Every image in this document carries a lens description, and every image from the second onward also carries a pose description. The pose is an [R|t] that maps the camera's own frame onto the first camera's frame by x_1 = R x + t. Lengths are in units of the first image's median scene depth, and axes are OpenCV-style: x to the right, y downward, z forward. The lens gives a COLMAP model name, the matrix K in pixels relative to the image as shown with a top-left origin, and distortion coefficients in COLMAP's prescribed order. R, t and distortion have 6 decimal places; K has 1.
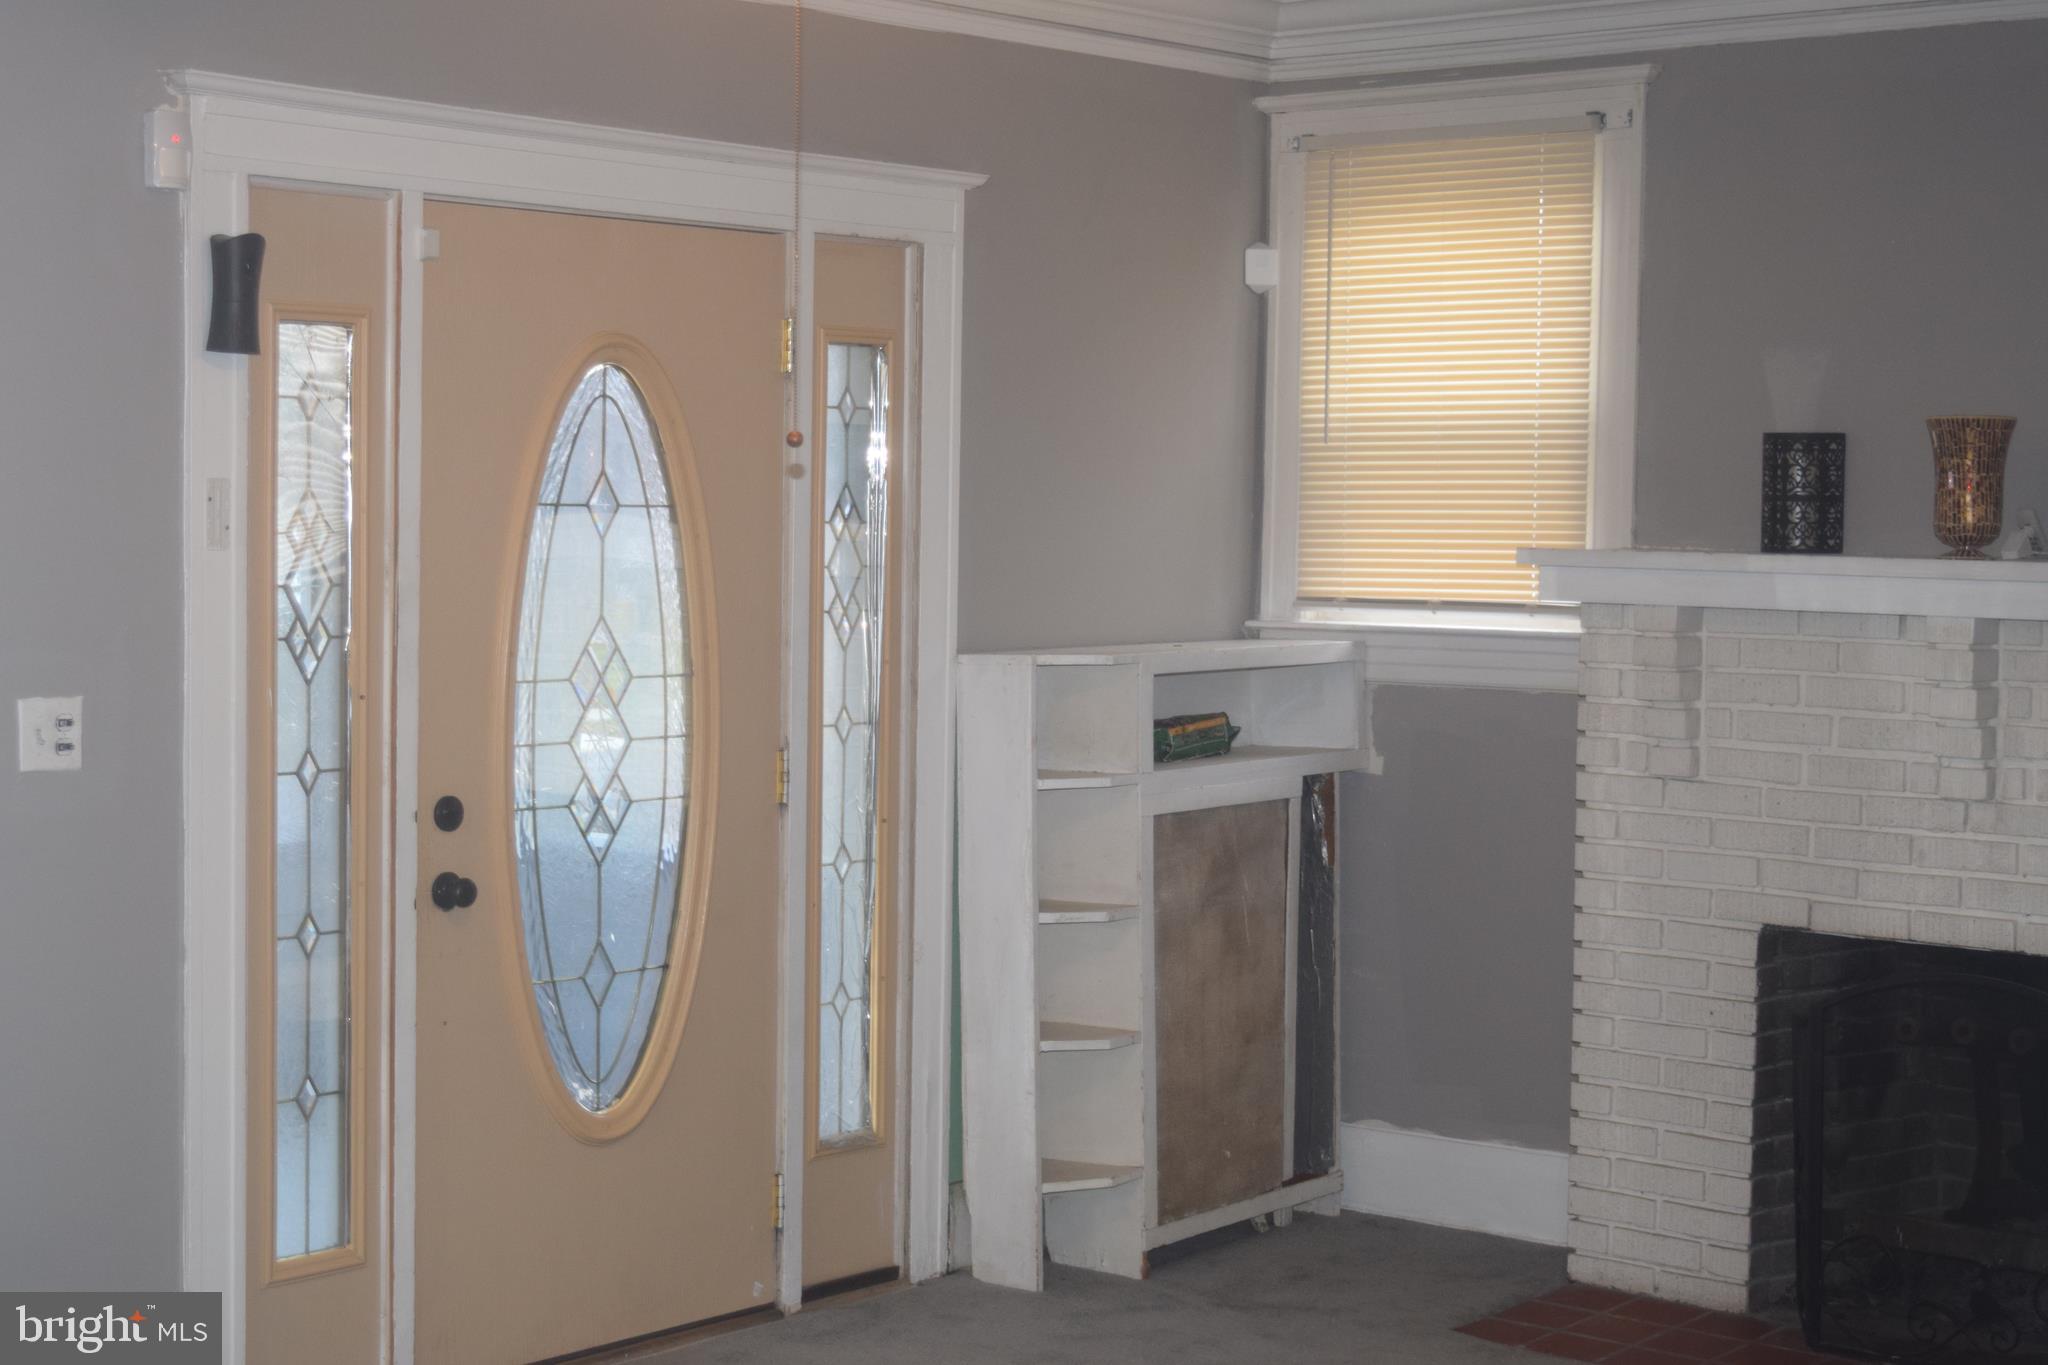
lens RADIAL K [[3299.4, 0, 1024.0], [0, 3299.4, 682.5], [0, 0, 1]] dist [-0.002250, -0.009986]
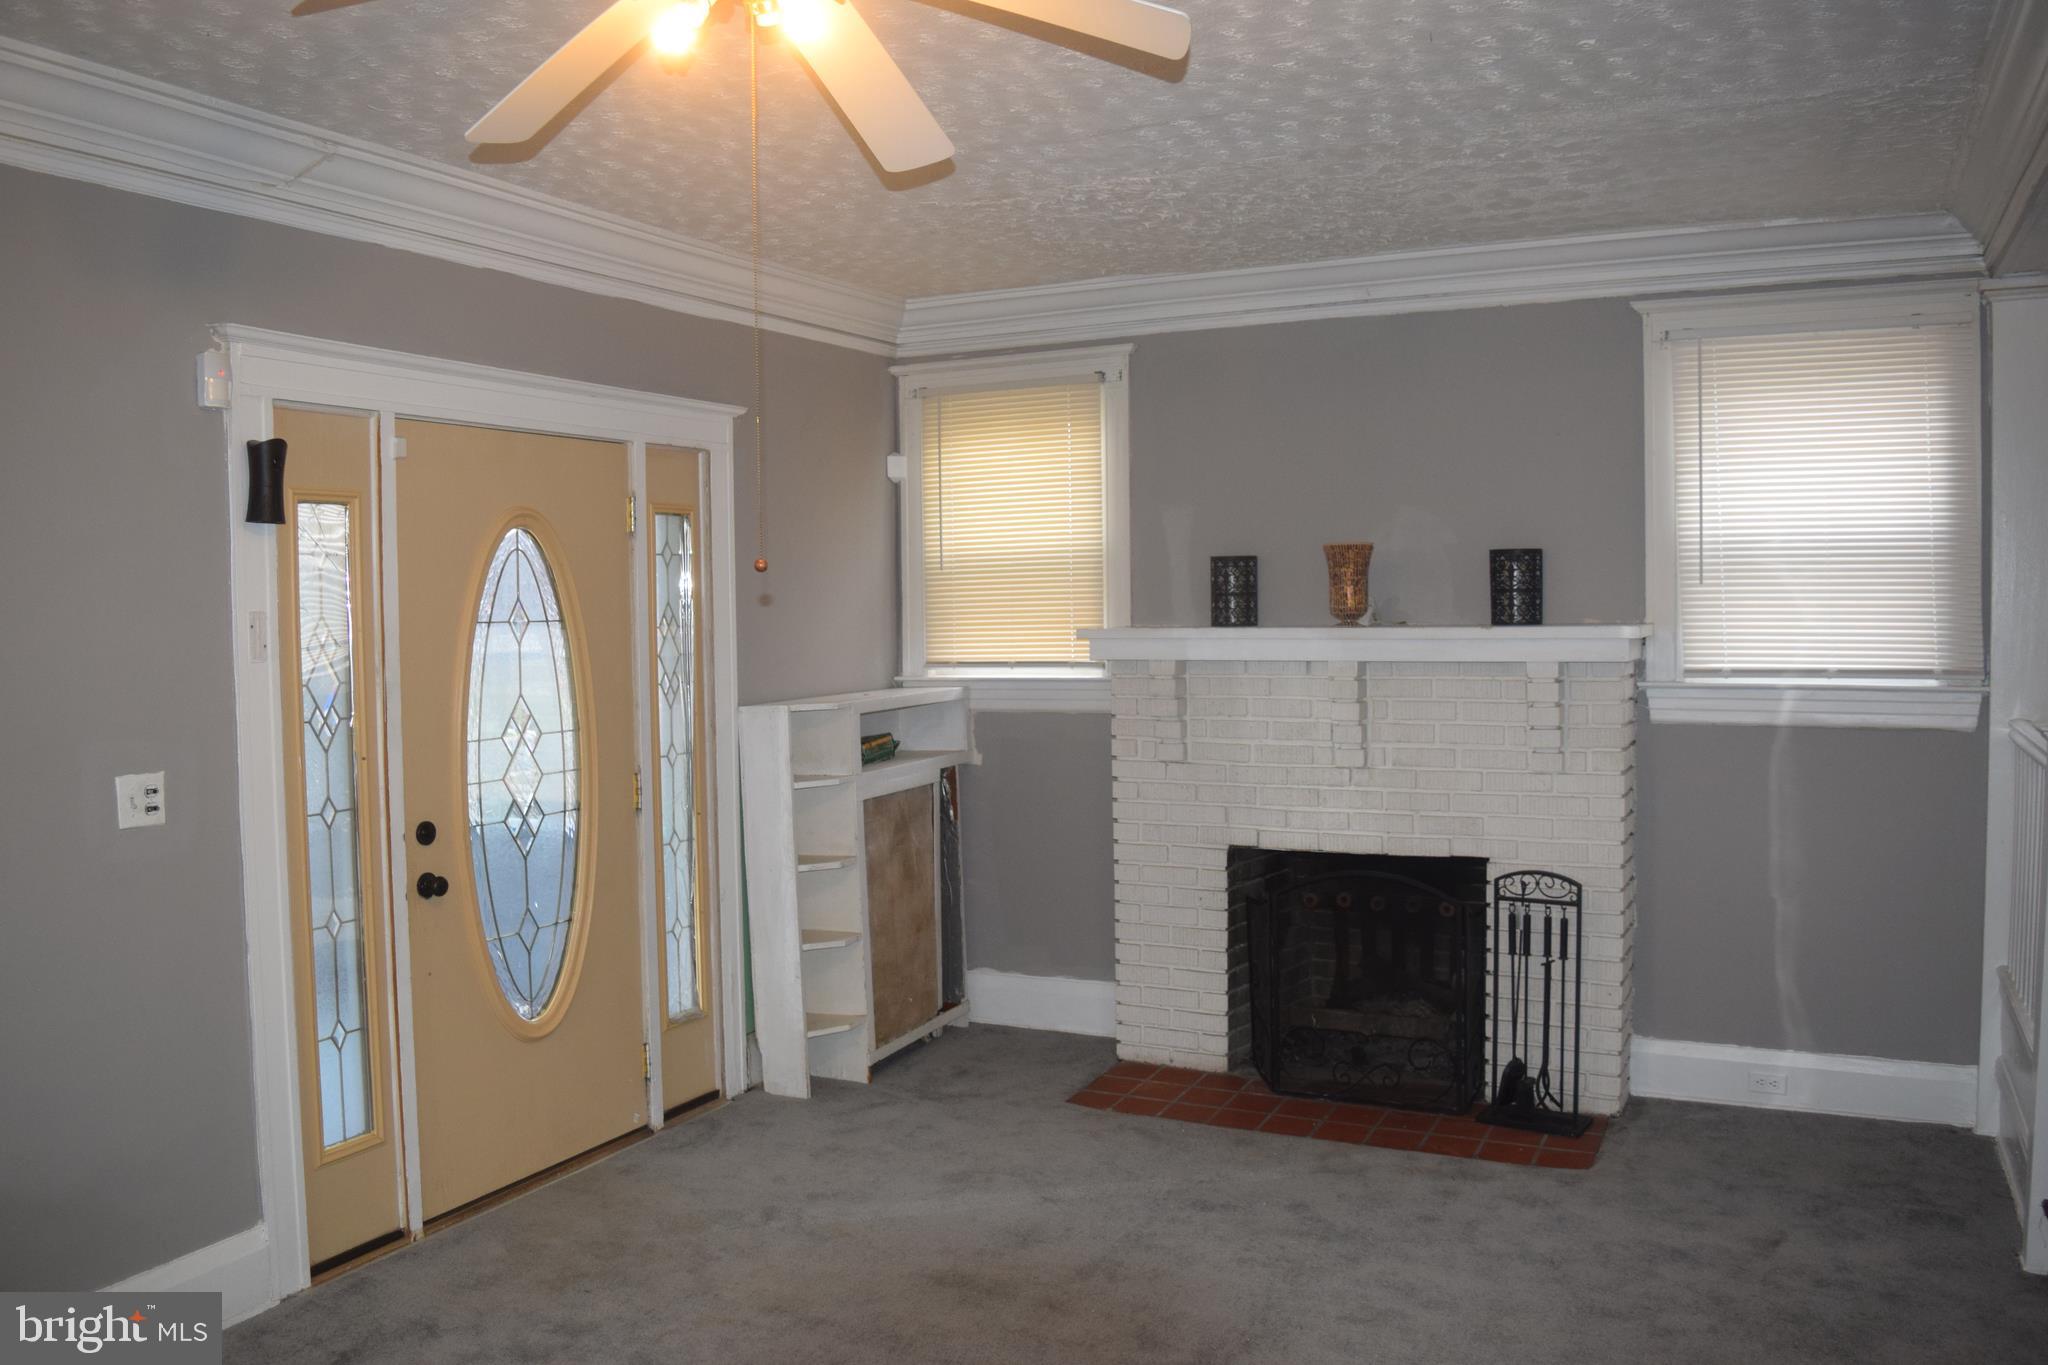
lens RADIAL K [[1609.9, 0, 1024.0], [0, 1609.9, 682.5], [0, 0, 1]] dist [-0.091647, 0.017929]
pose [[0.972414, -0.040314, 0.229752, -0.065966], [0.041879, 0.999121, -0.001940, -0.013354], [-0.229472, 0.011509, 0.973247, 0.216368]]
